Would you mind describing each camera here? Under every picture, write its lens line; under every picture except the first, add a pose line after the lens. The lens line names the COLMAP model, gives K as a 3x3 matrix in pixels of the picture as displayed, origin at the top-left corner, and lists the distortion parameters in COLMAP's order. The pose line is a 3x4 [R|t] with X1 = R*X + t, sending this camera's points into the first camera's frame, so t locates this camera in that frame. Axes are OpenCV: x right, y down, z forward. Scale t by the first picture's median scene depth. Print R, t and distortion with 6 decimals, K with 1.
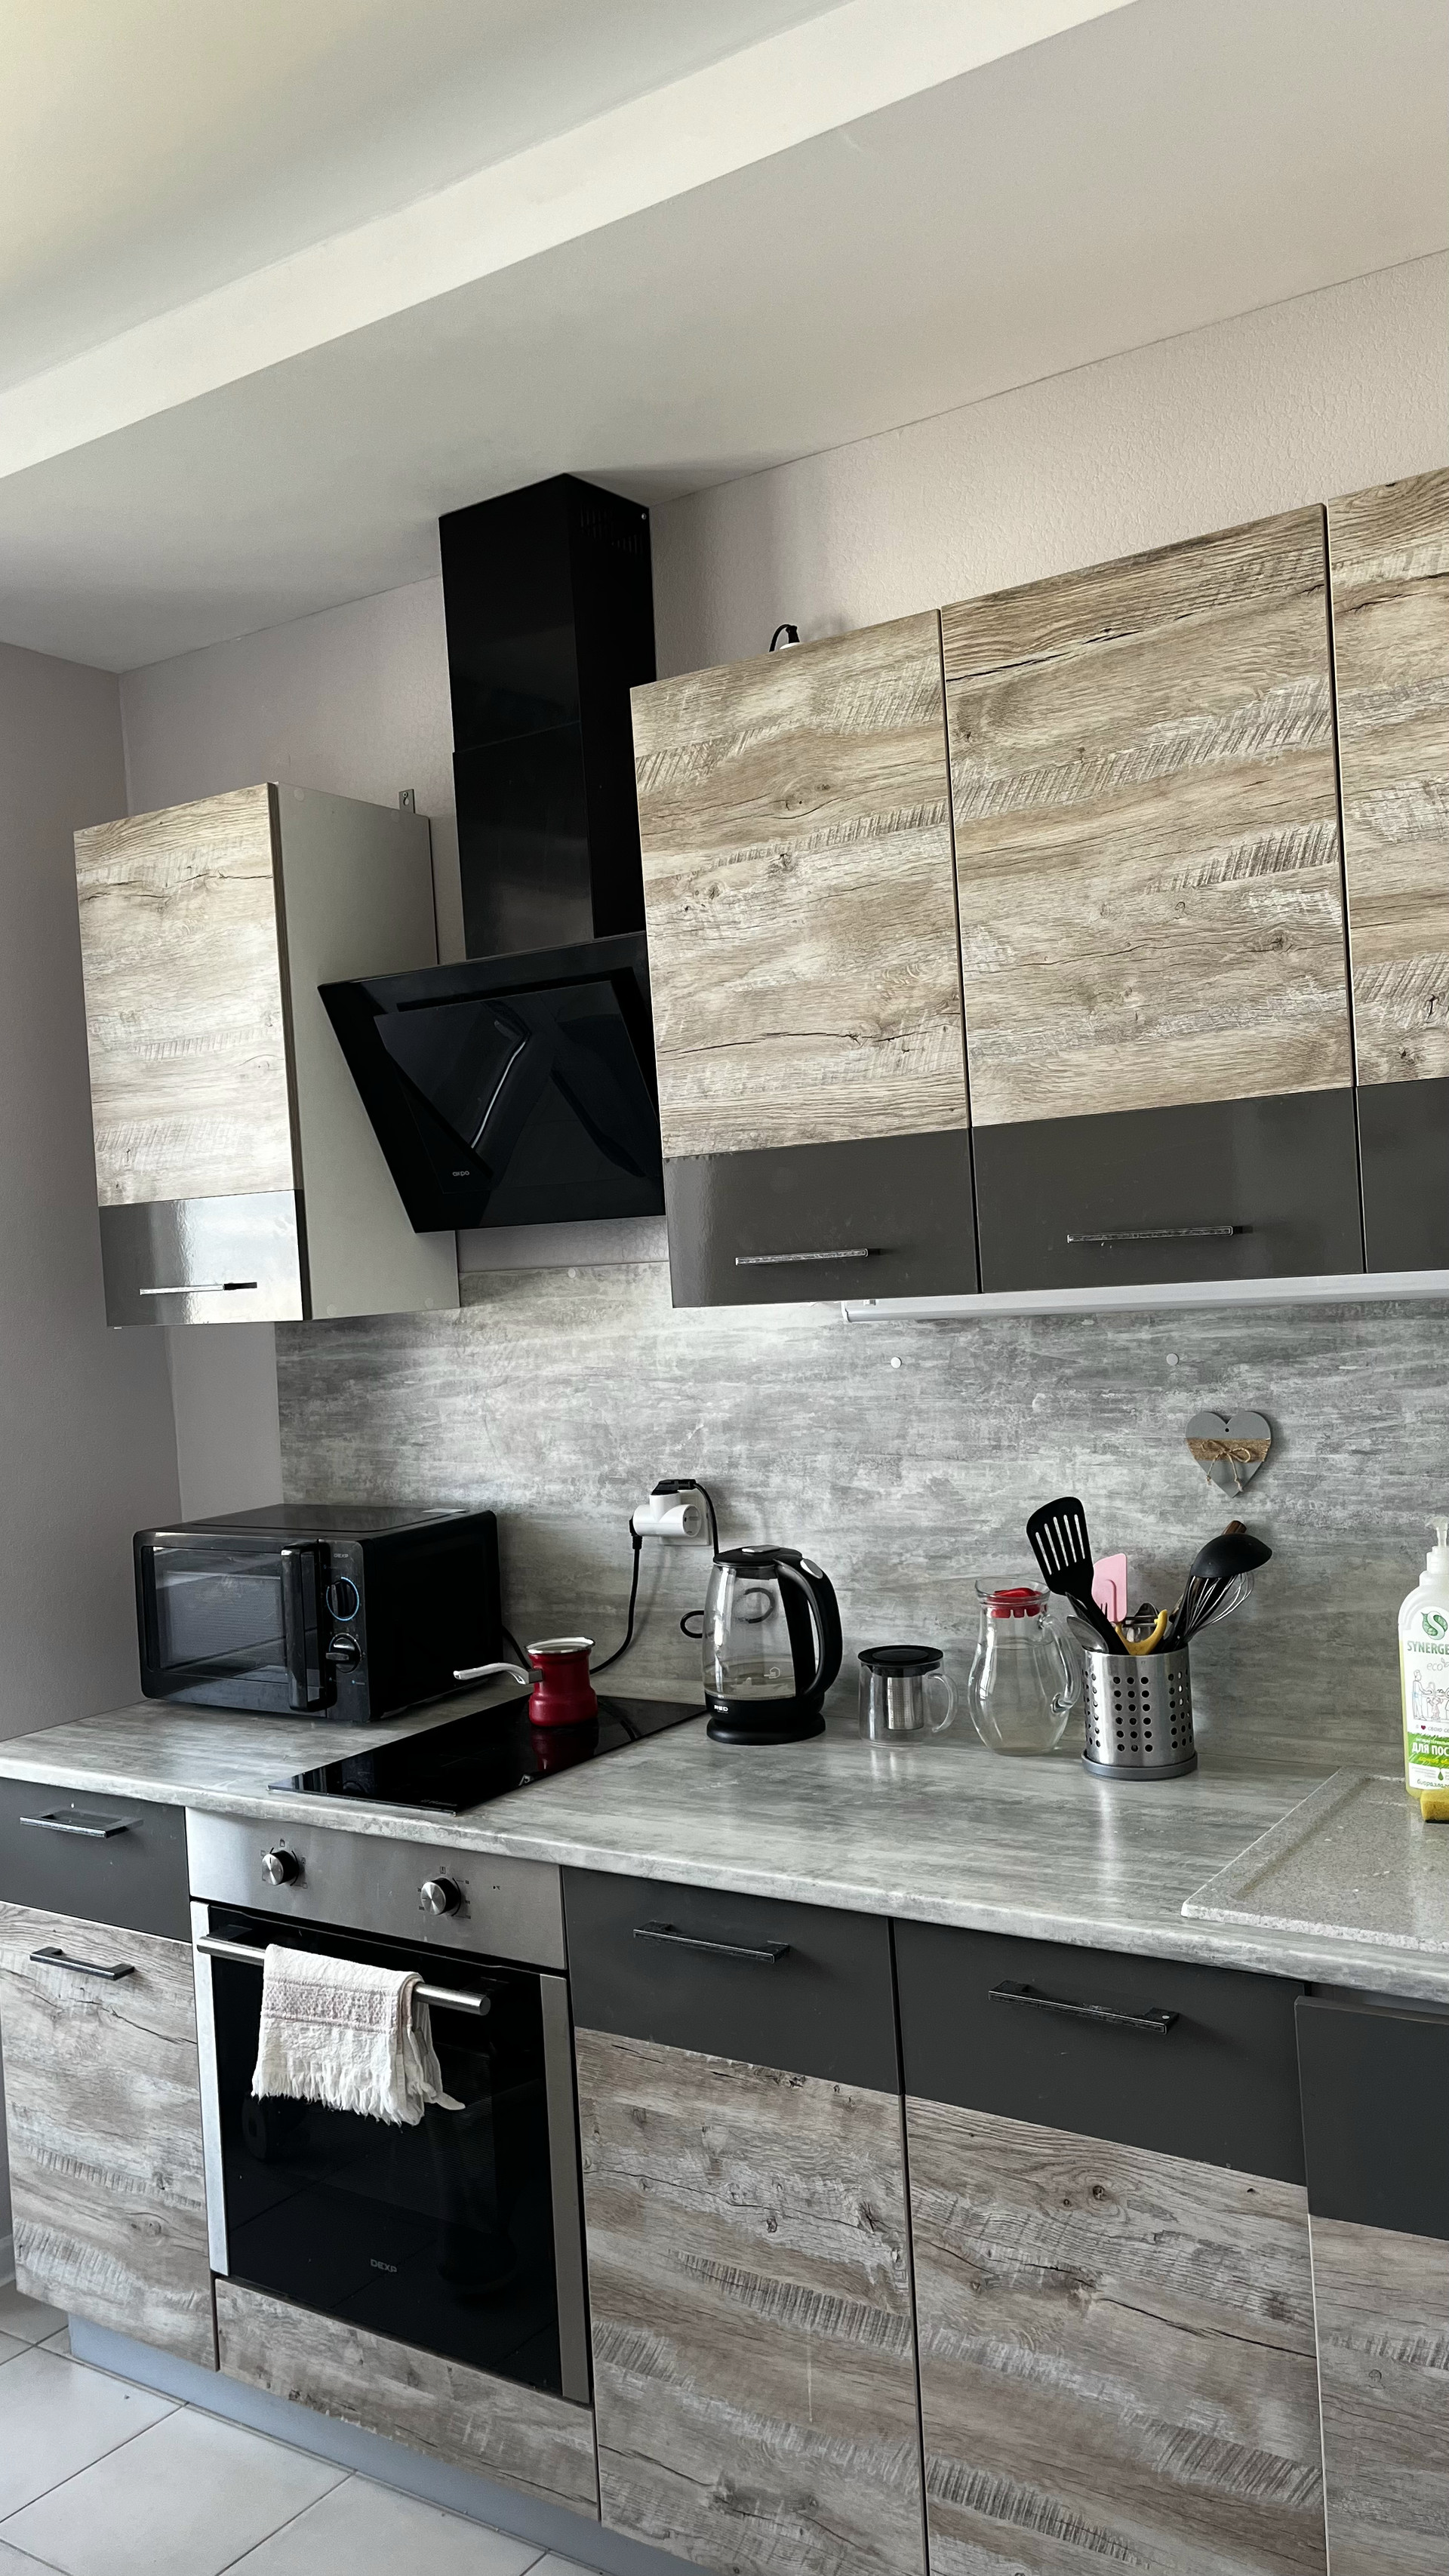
lens RADIAL K [[1953.7, 0, 735.1], [0, 1953.7, 1306.6], [0, 0, 1]] dist [0.059526, -0.067387]
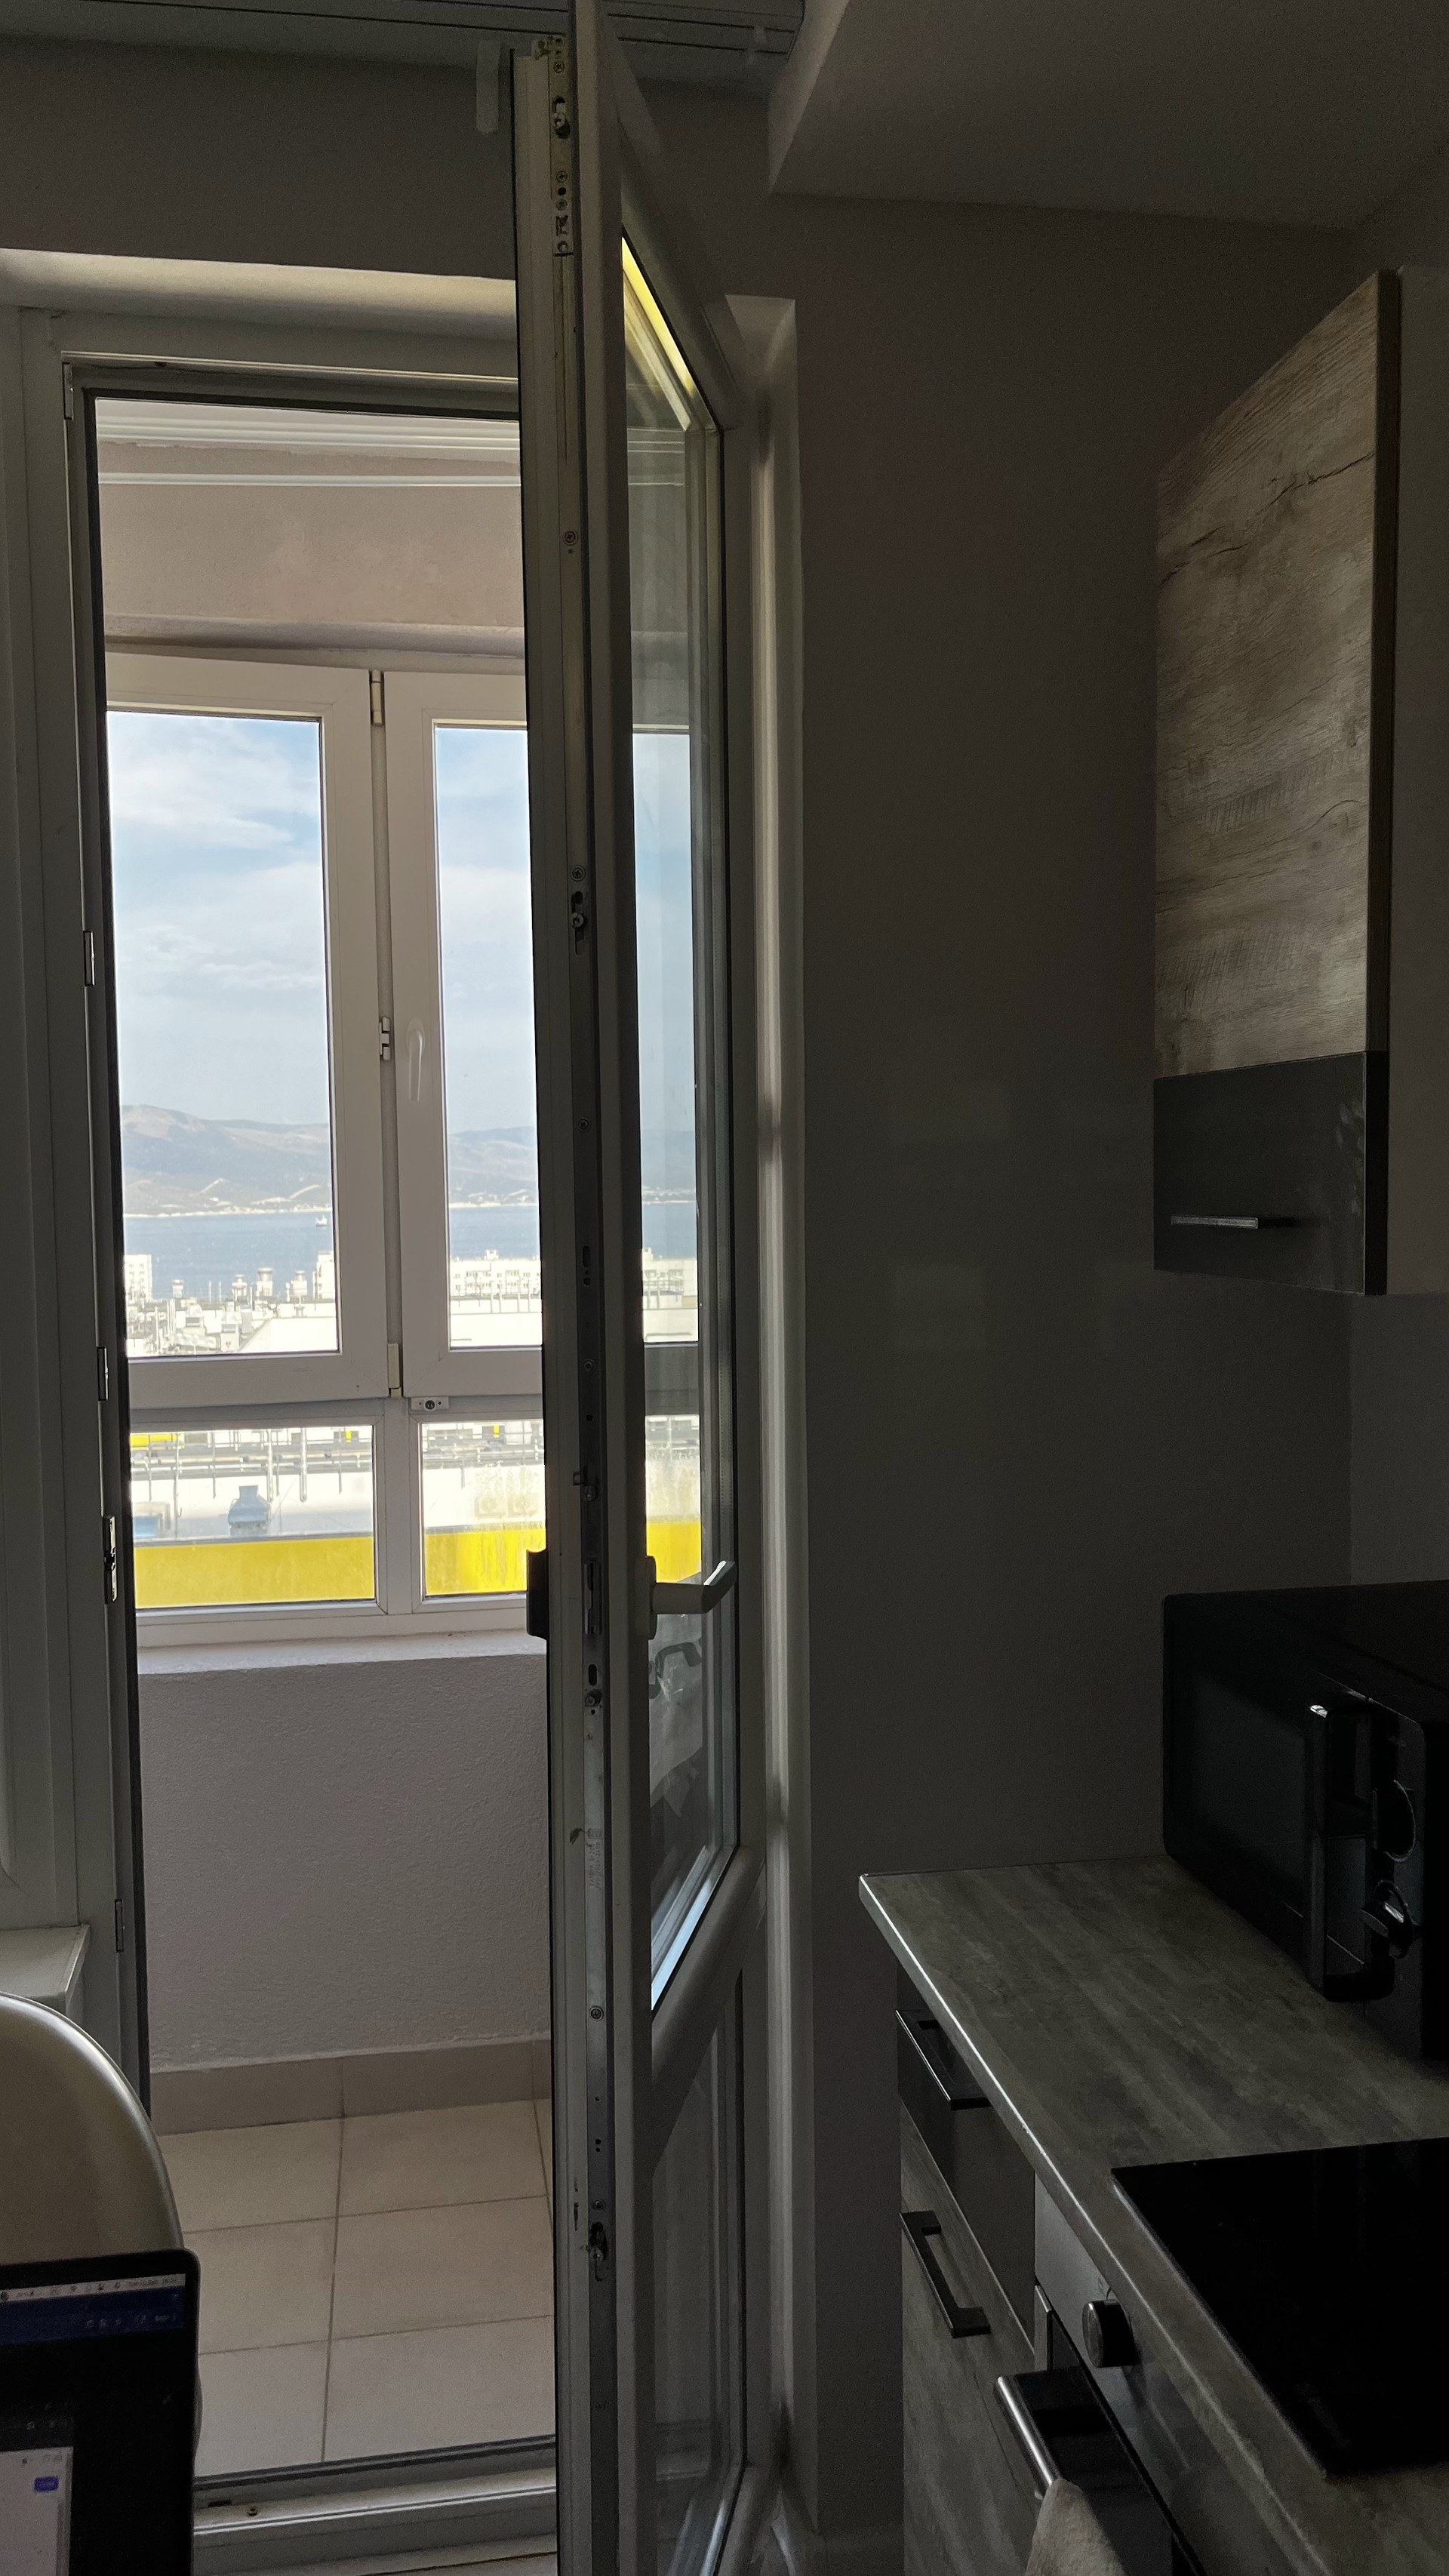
lens RADIAL K [[1953.7, 0, 750.2], [0, 1953.7, 1294.1], [0, 0, 1]] dist [0.059526, -0.067387]
pose [[0.679764, 0.091105, -0.727750, 0.057889], [-0.044649, 0.995555, 0.082927, -0.030614], [0.732070, -0.023878, 0.680810, 0.509834]]
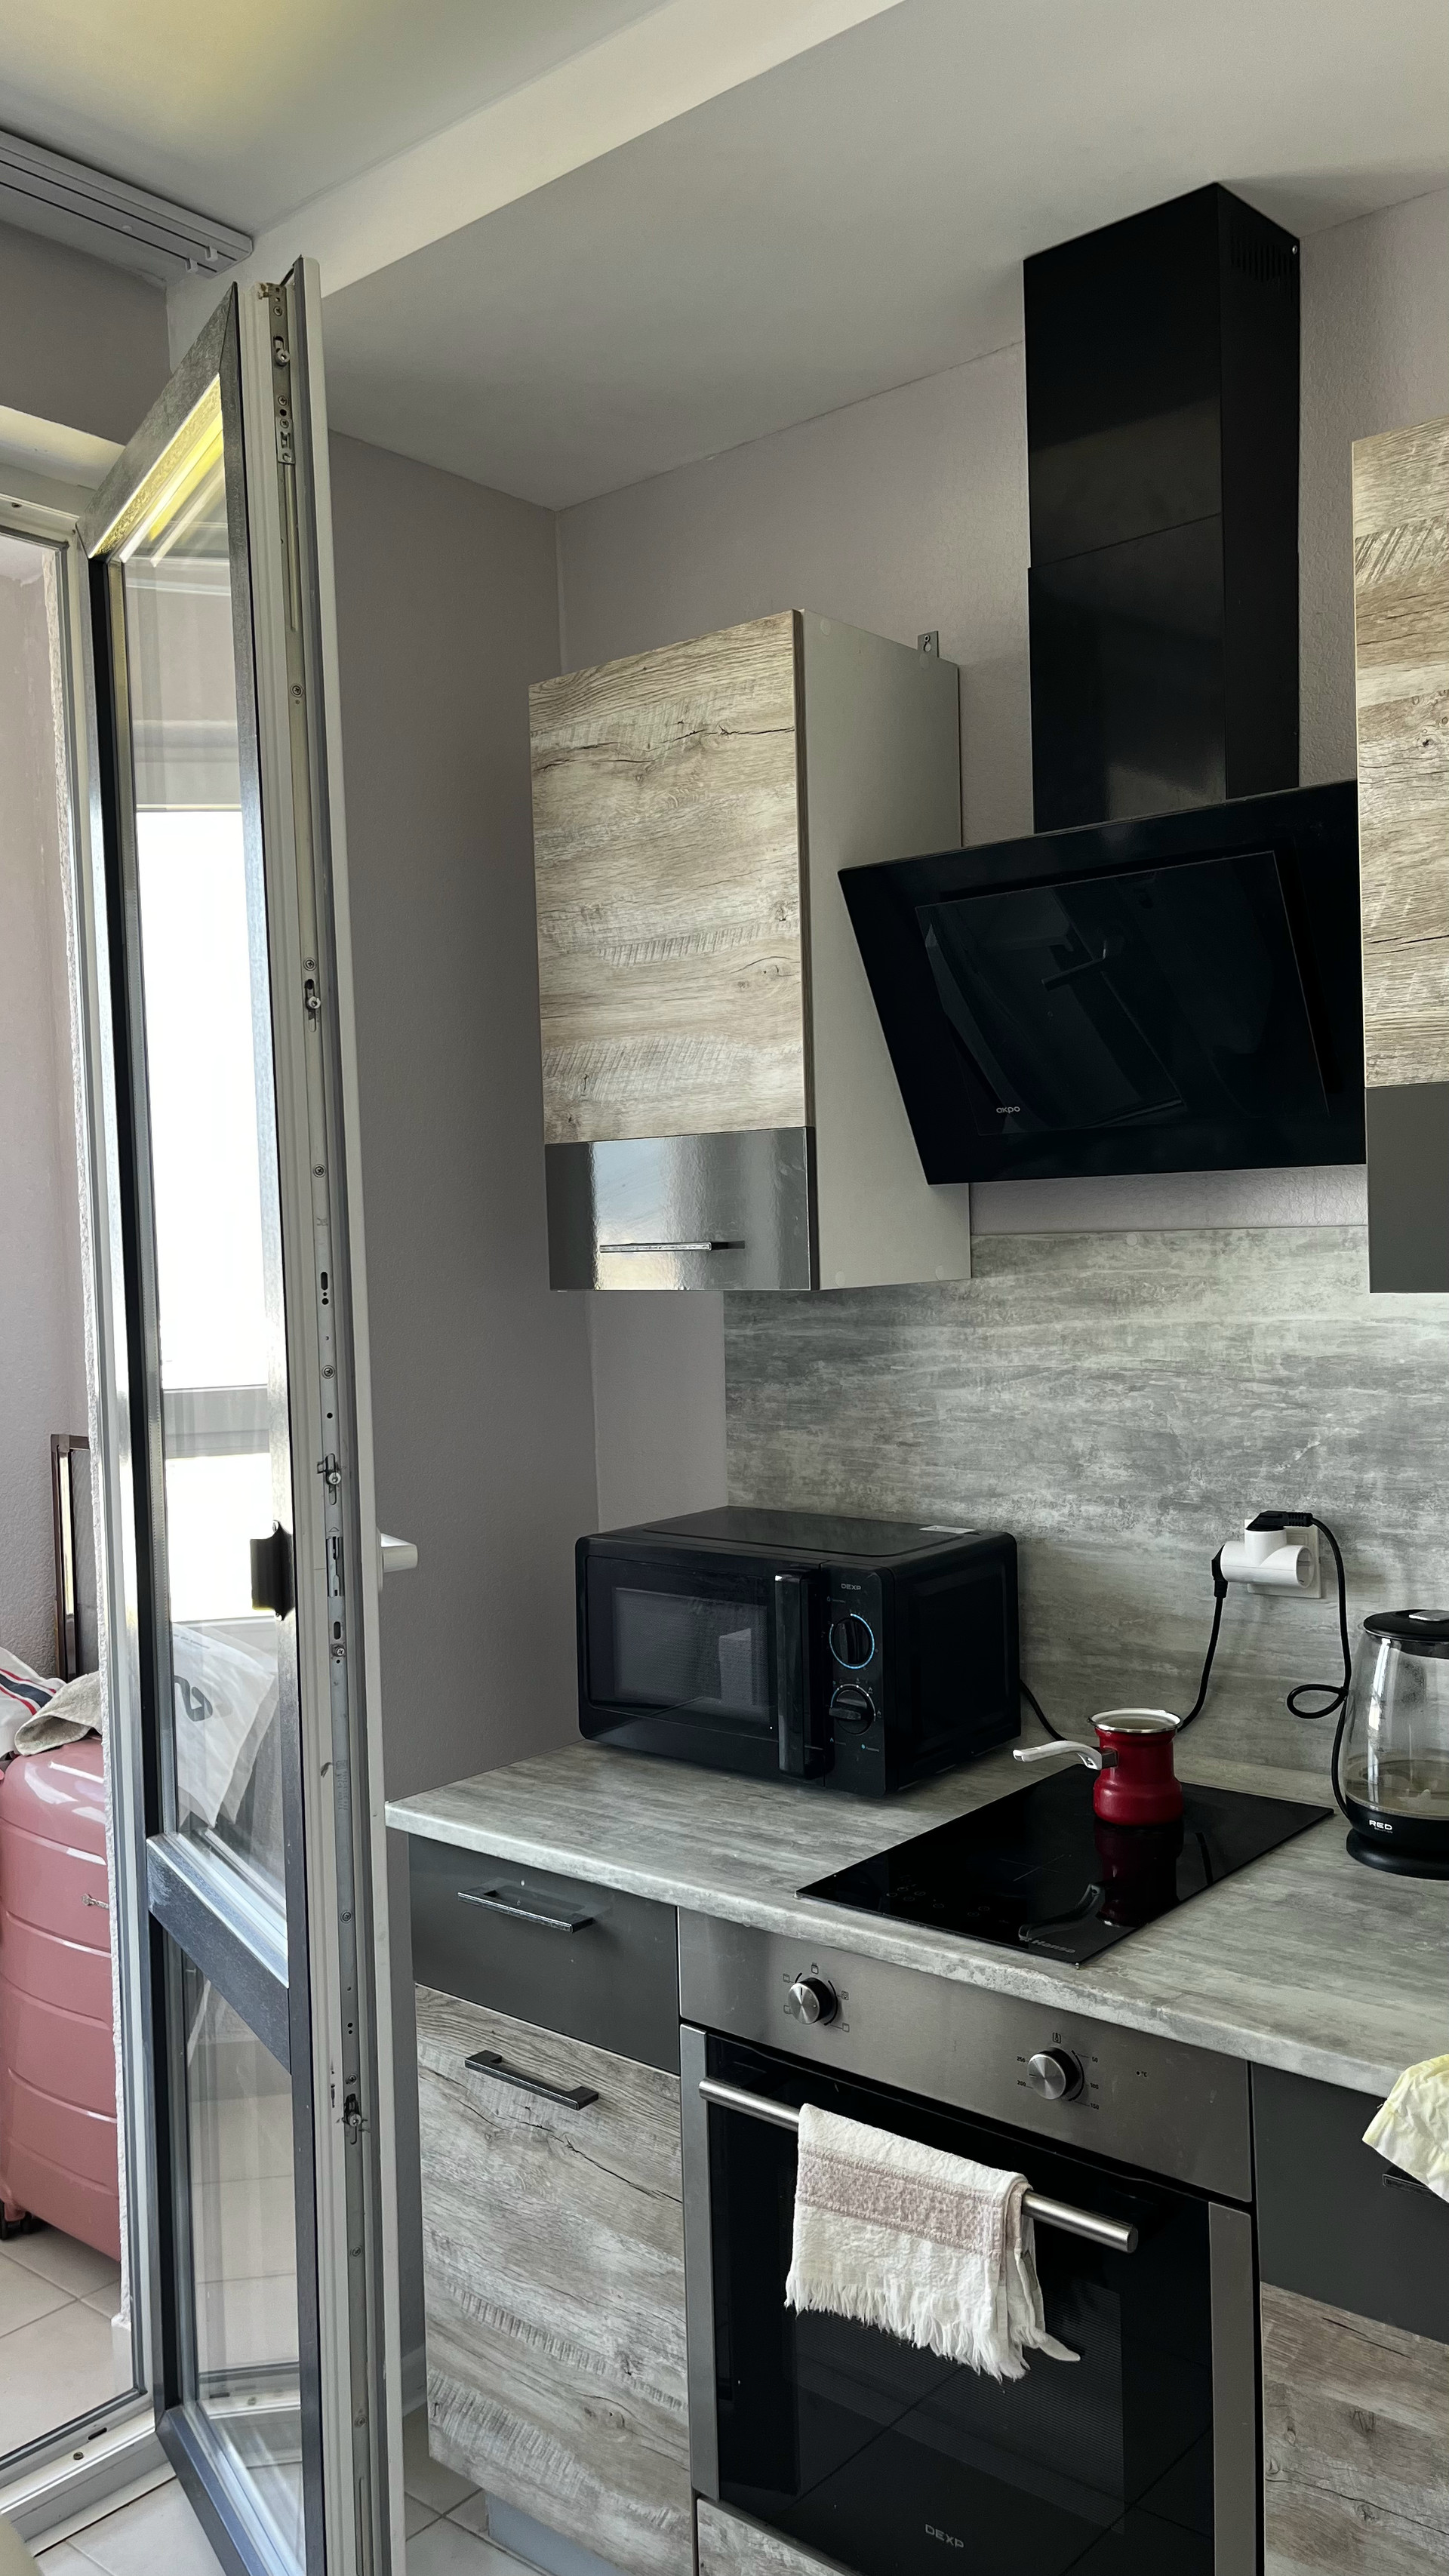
lens RADIAL K [[1953.7, 0, 709.2], [0, 1953.7, 1298.6], [0, 0, 1]] dist [0.059526, -0.067387]
pose [[0.992203, 0.030413, -0.120868, -0.166561], [-0.028510, 0.999441, 0.017446, -0.002562], [0.121331, -0.013864, 0.992515, 0.207551]]
